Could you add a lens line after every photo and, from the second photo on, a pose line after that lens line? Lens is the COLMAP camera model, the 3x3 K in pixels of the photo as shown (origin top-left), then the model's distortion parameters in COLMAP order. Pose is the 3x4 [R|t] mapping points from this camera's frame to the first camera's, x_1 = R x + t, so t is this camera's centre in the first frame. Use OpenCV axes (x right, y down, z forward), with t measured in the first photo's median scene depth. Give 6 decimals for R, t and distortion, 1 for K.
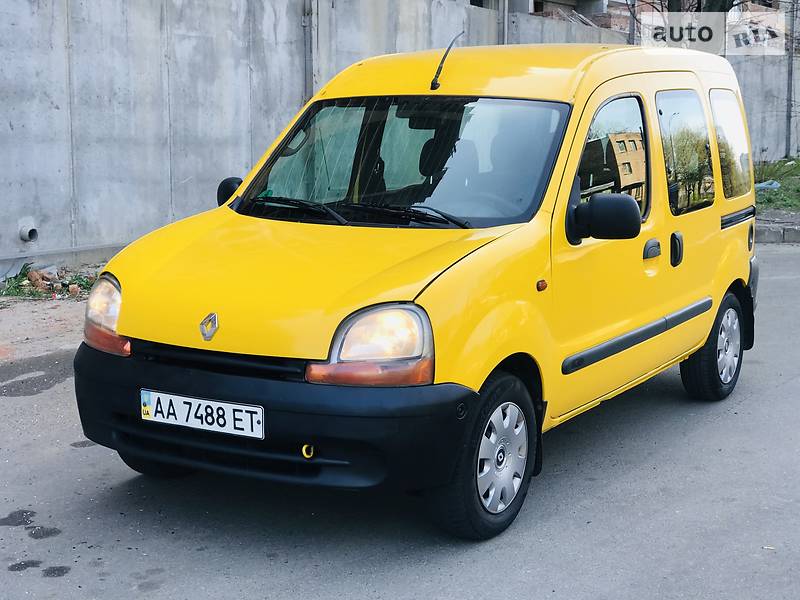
lens RADIAL K [[1305.0, 0, 400.0], [0, 1305.0, 300.0], [0, 0, 1]] dist [-0.018461, 0.685526]
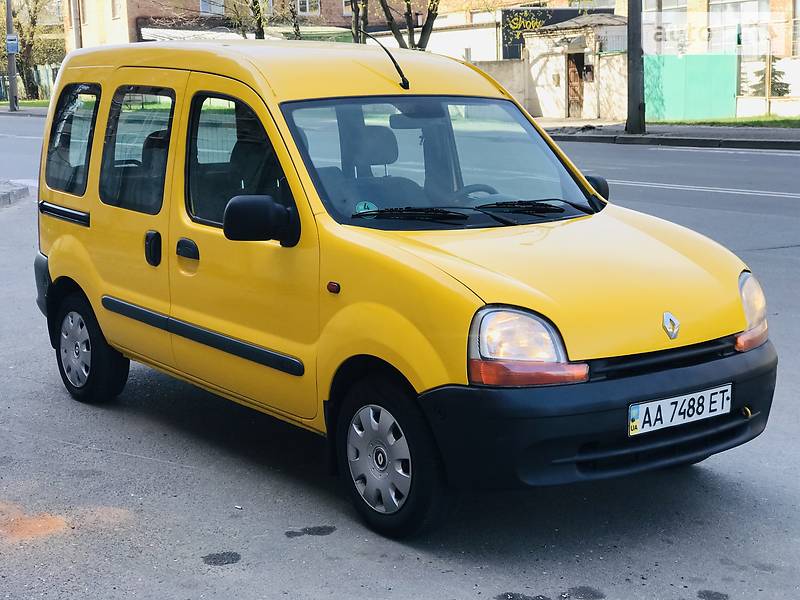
lens RADIAL K [[1305.0, 0, 400.0], [0, 1305.0, 300.0], [0, 0, 1]] dist [-0.018461, 0.685526]
pose [[0.379762, -0.161234, 0.910925, -1.043733], [0.144095, 0.982985, 0.113916, -0.132660], [-0.913793, 0.087999, 0.396533, 0.702452]]
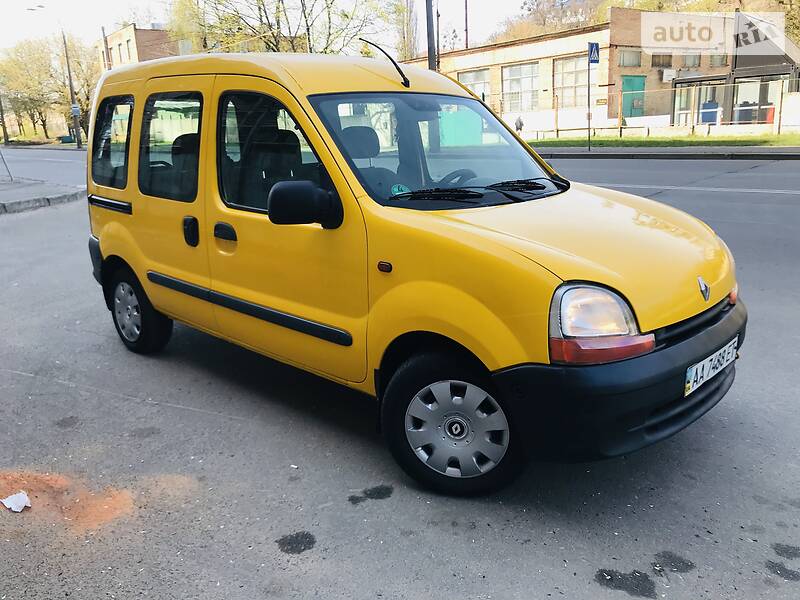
lens RADIAL K [[658.9, 0, 399.0], [0, 658.9, 294.4], [0, 0, 1]] dist [0.048901, -0.087564]
pose [[0.231770, -0.246612, 0.940992, -0.664465], [0.165399, 0.963237, 0.211703, -0.123813], [-0.958606, 0.106573, 0.264038, 0.985884]]
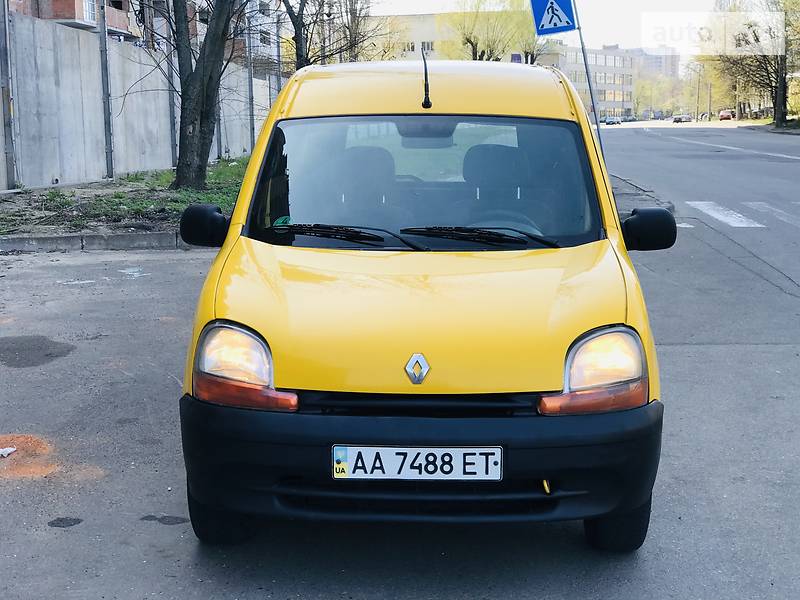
lens RADIAL K [[1293.5, 0, 400.0], [0, 1293.5, 300.0], [0, 0, 1]] dist [0.004946, 0.135874]
pose [[0.867326, -0.071388, 0.492595, -0.542520], [0.070197, 0.997313, 0.020937, -0.043181], [-0.492766, 0.016420, 0.870007, 0.184503]]
